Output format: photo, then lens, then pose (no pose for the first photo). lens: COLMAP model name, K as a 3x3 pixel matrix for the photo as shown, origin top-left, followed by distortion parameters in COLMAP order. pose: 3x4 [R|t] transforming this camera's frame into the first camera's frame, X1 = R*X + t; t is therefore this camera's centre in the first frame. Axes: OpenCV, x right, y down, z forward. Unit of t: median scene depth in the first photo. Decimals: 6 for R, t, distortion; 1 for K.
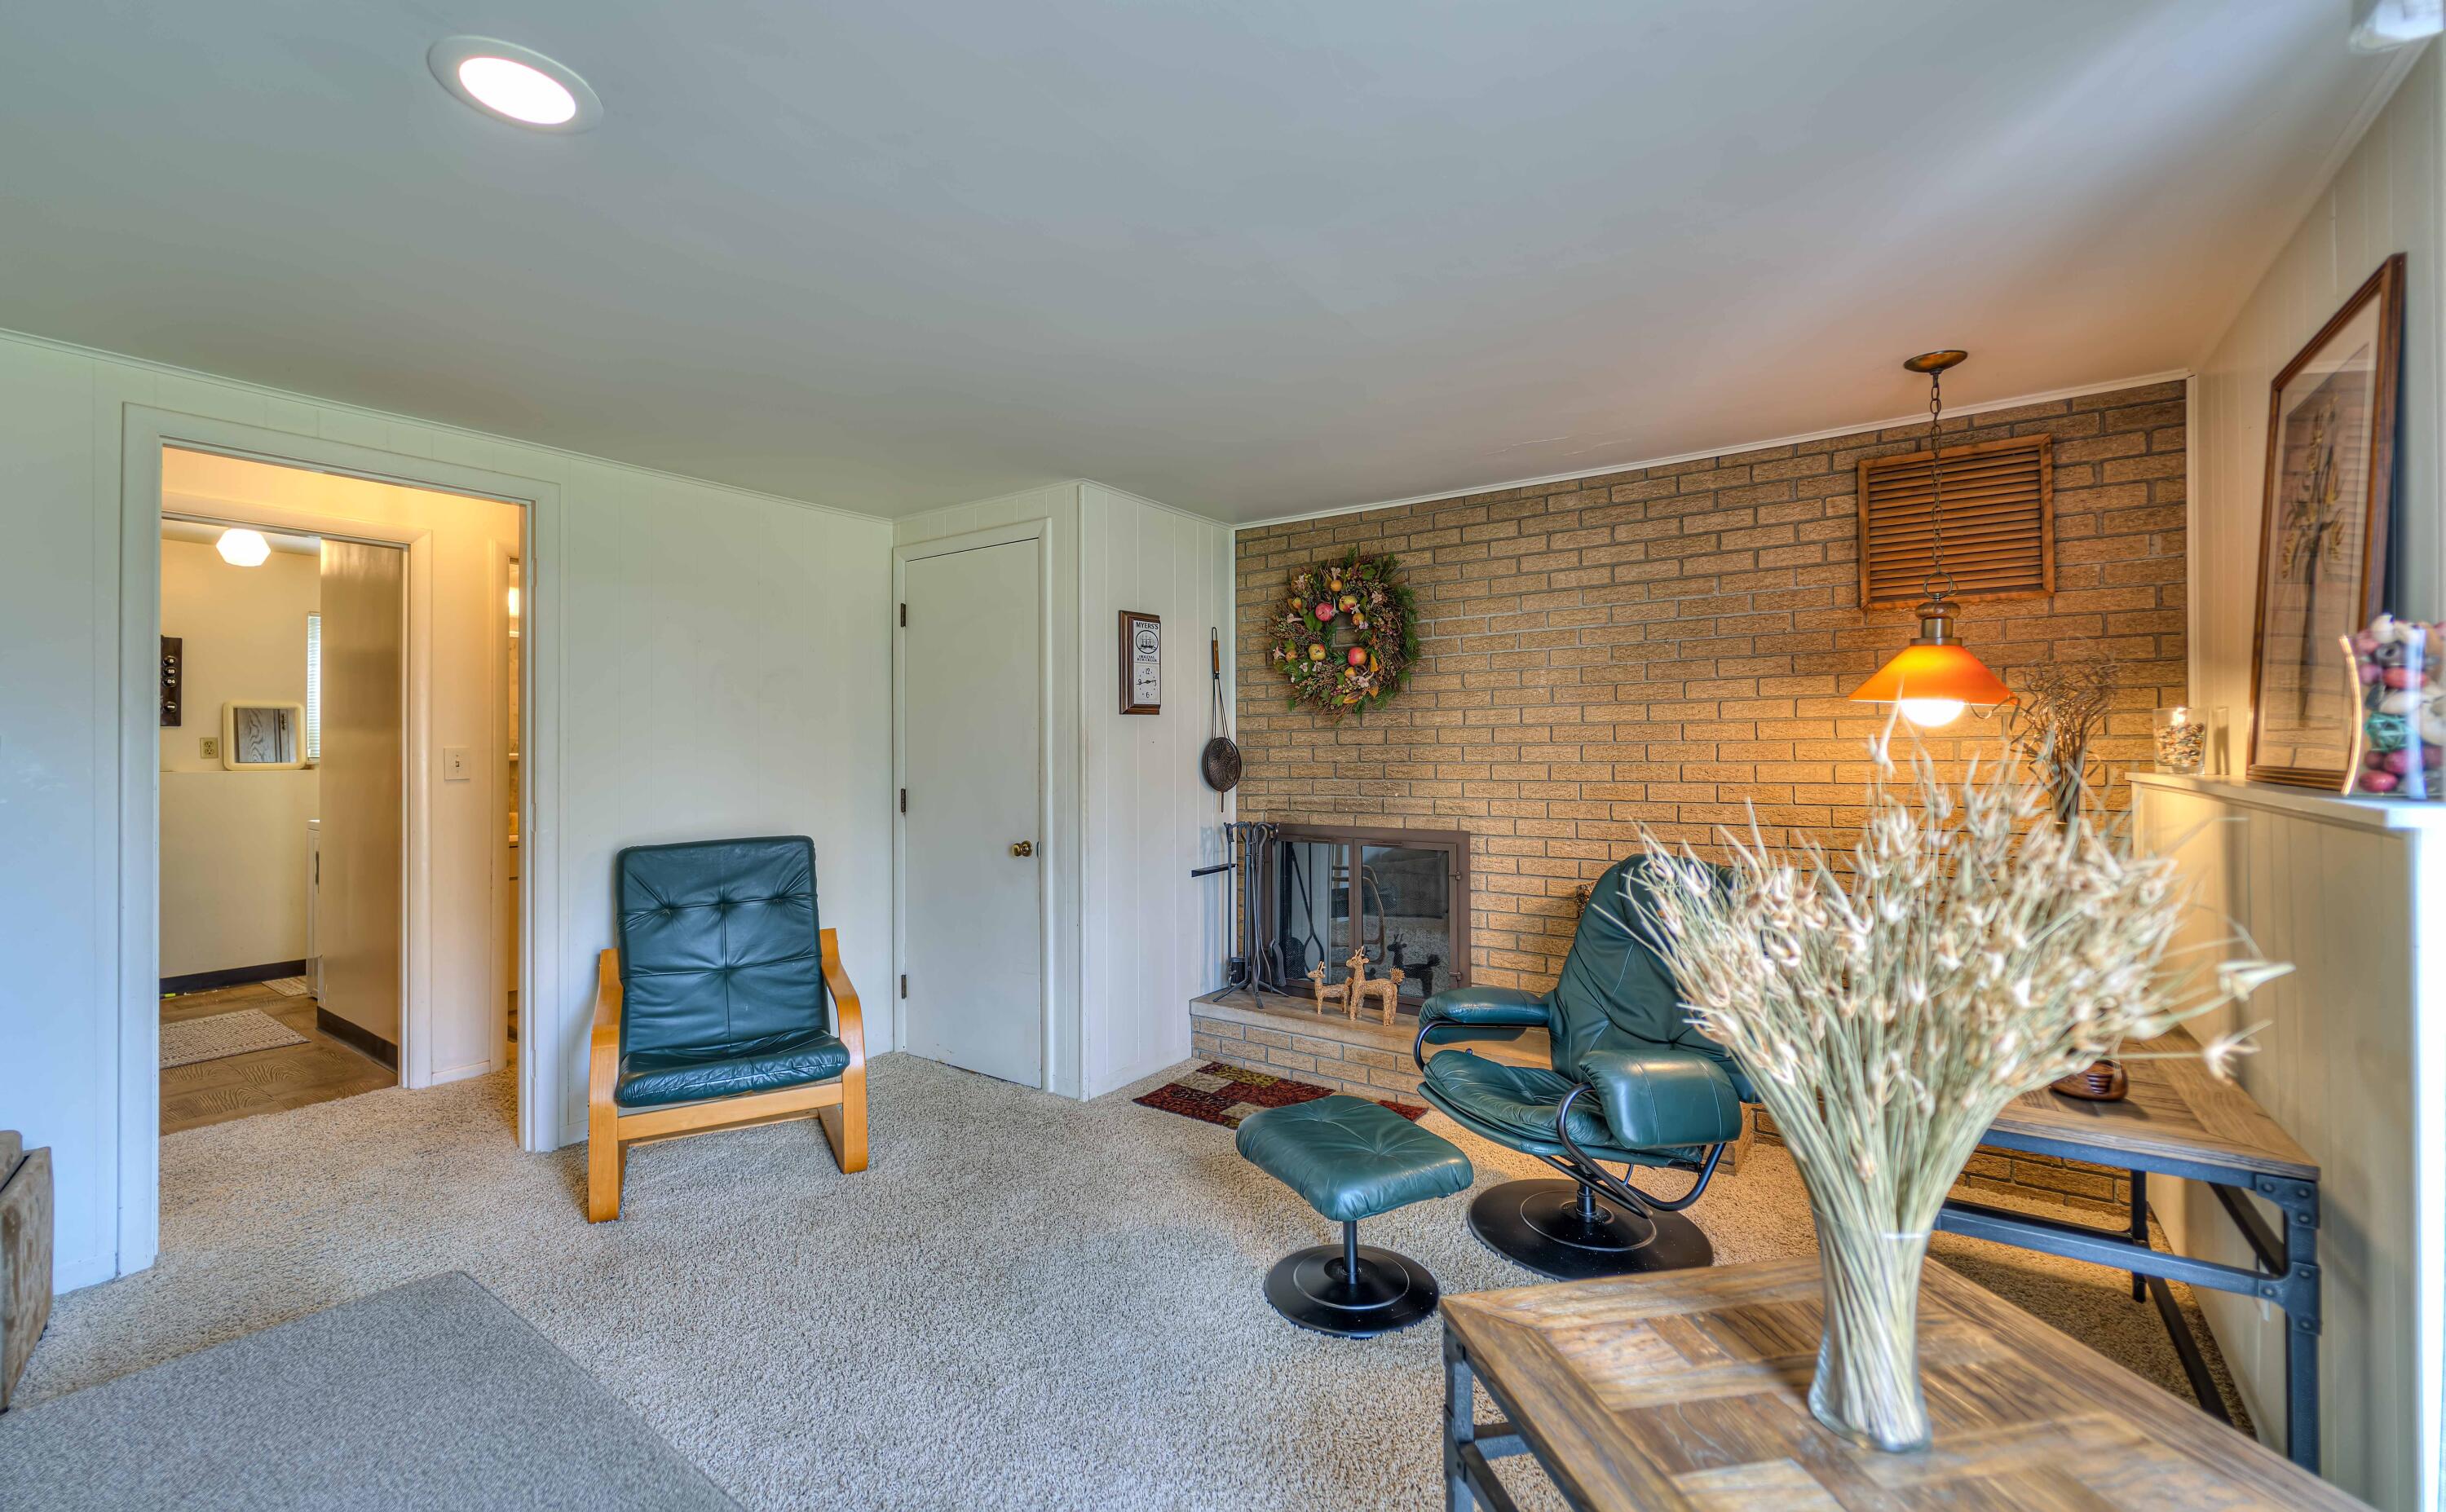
lens RADIAL K [[1000.4, 0, 1220.8], [0, 1000.4, 747.3], [0, 0, 1]] dist [-0.002174, -0.000450]
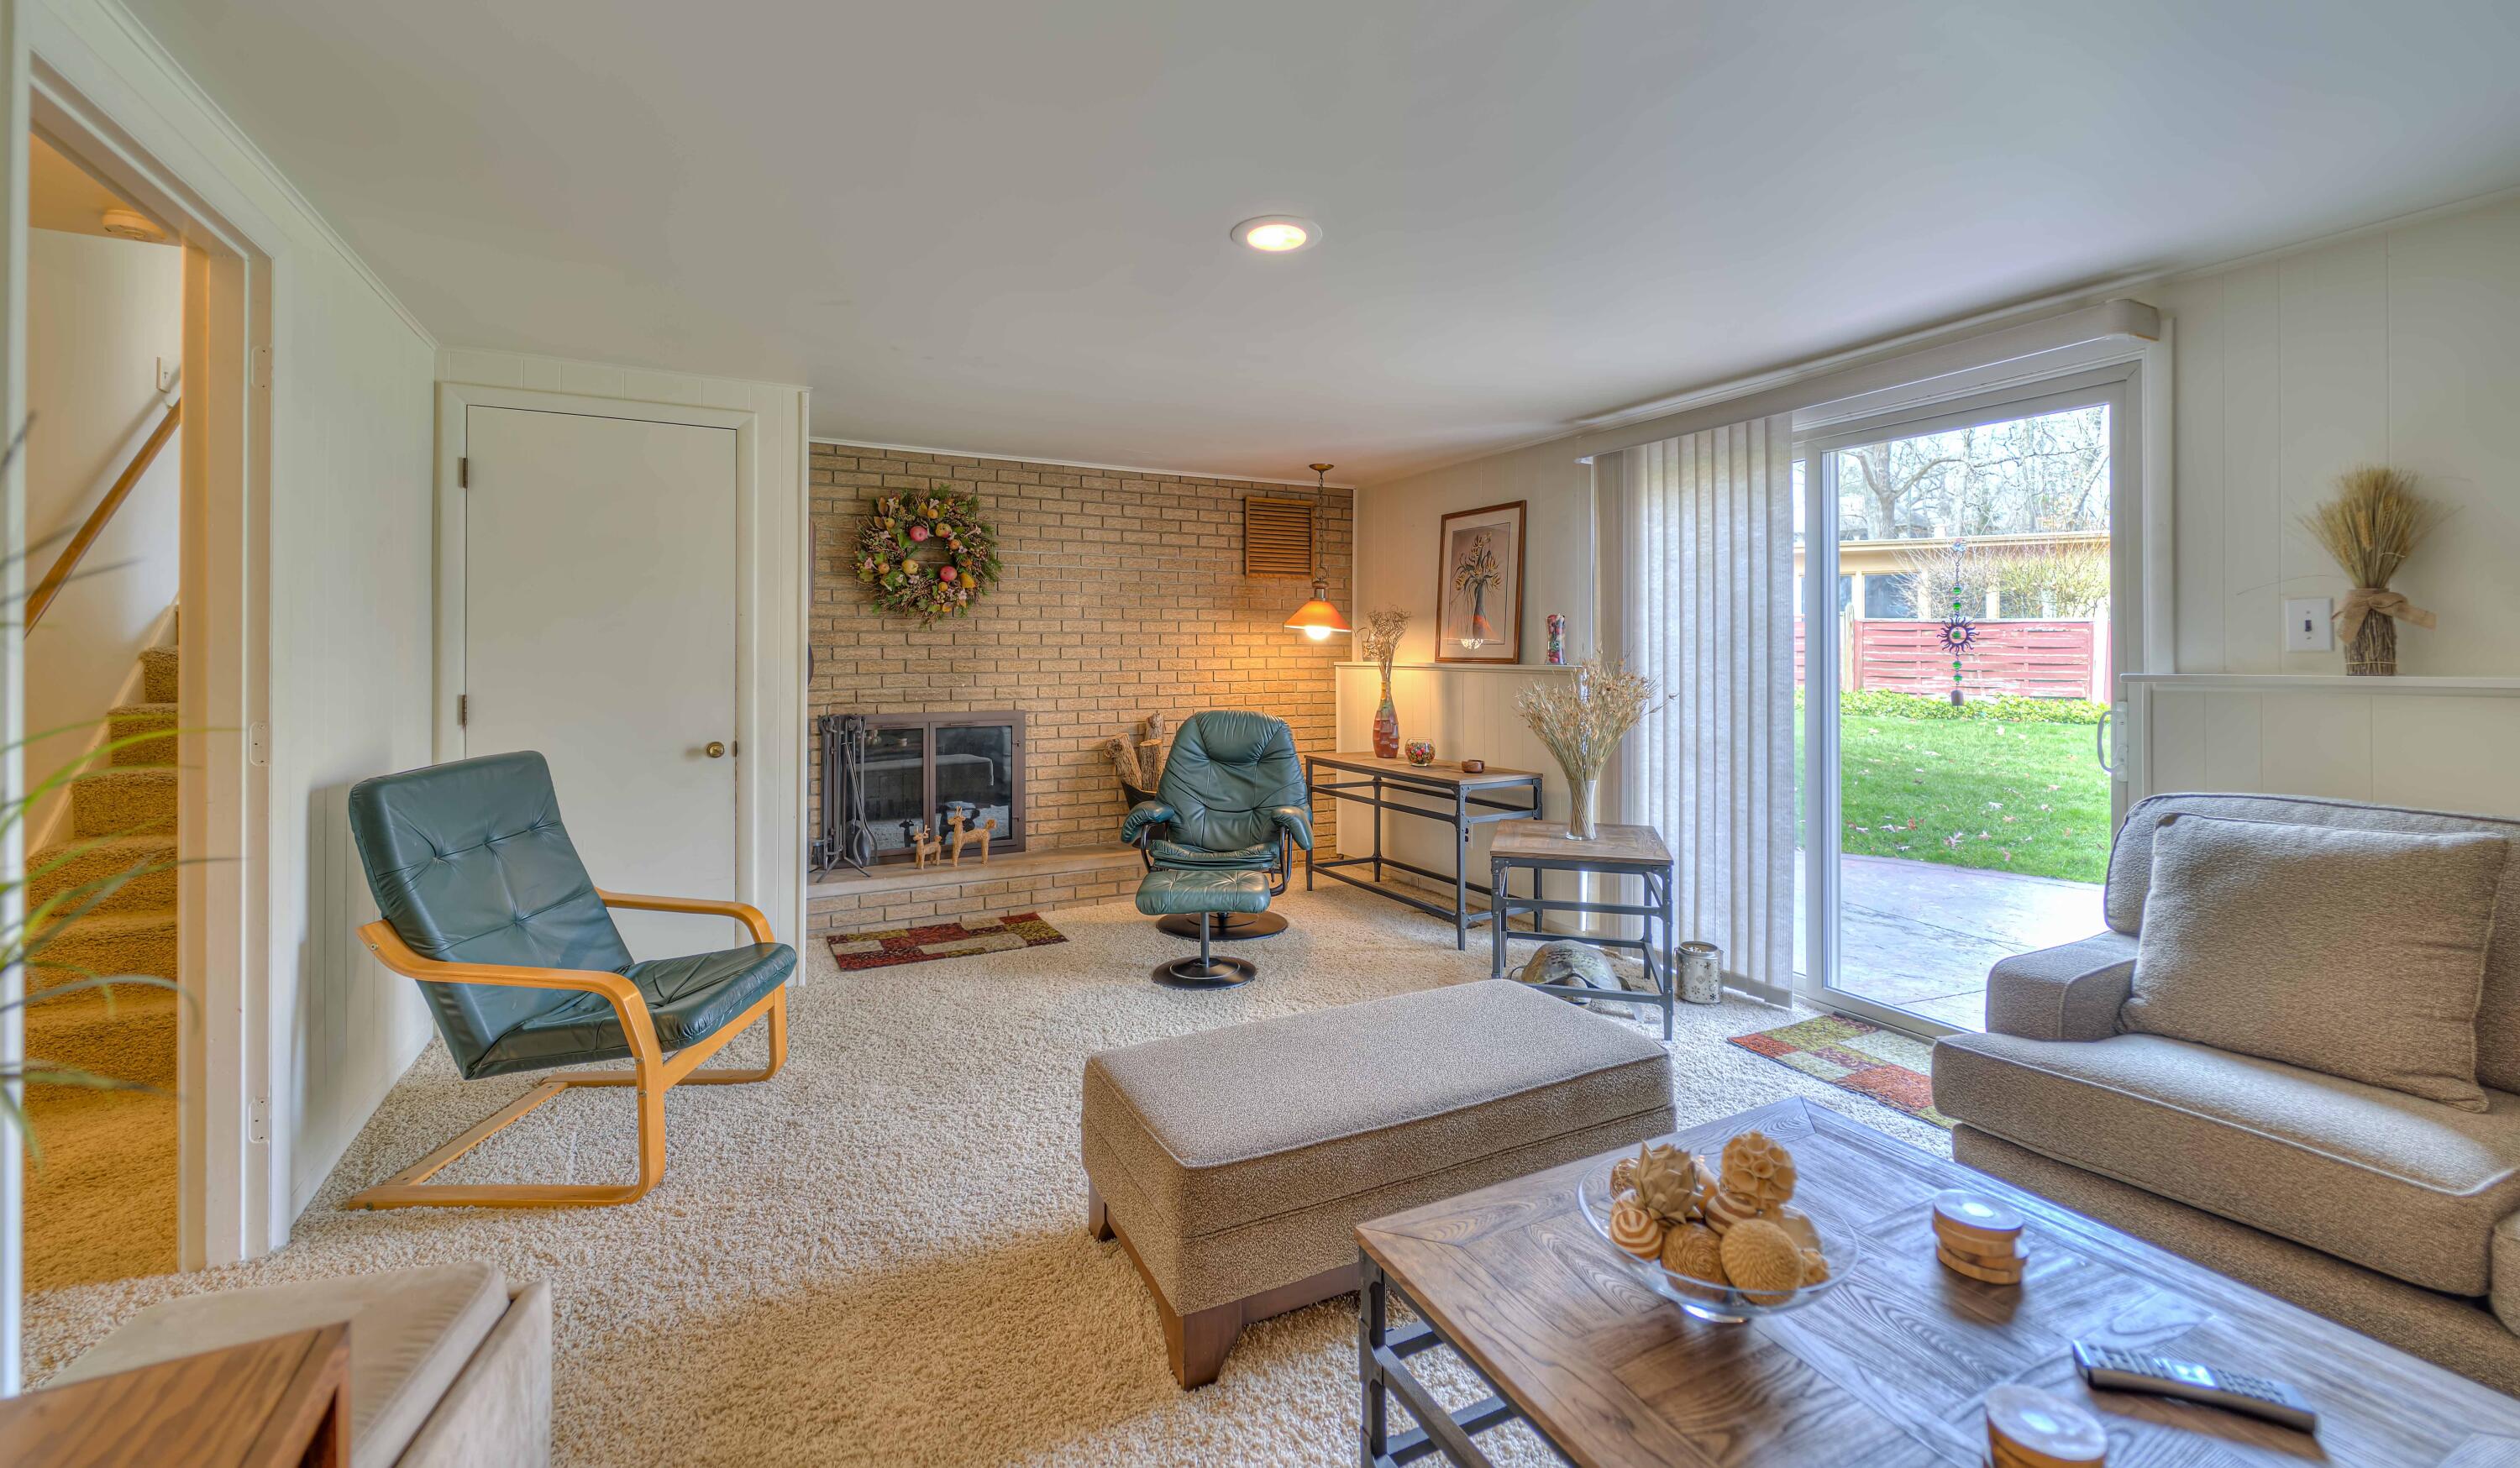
lens RADIAL K [[1026.8, 0, 1253.6], [0, 1026.8, 648.8], [0, 0, 1]] dist [-0.004607, -0.000451]
pose [[0.462961, 0.007577, 0.886346, -0.849200], [-0.005297, 0.999969, -0.005782, 0.007499], [-0.886363, -0.002019, 0.462987, 0.082689]]
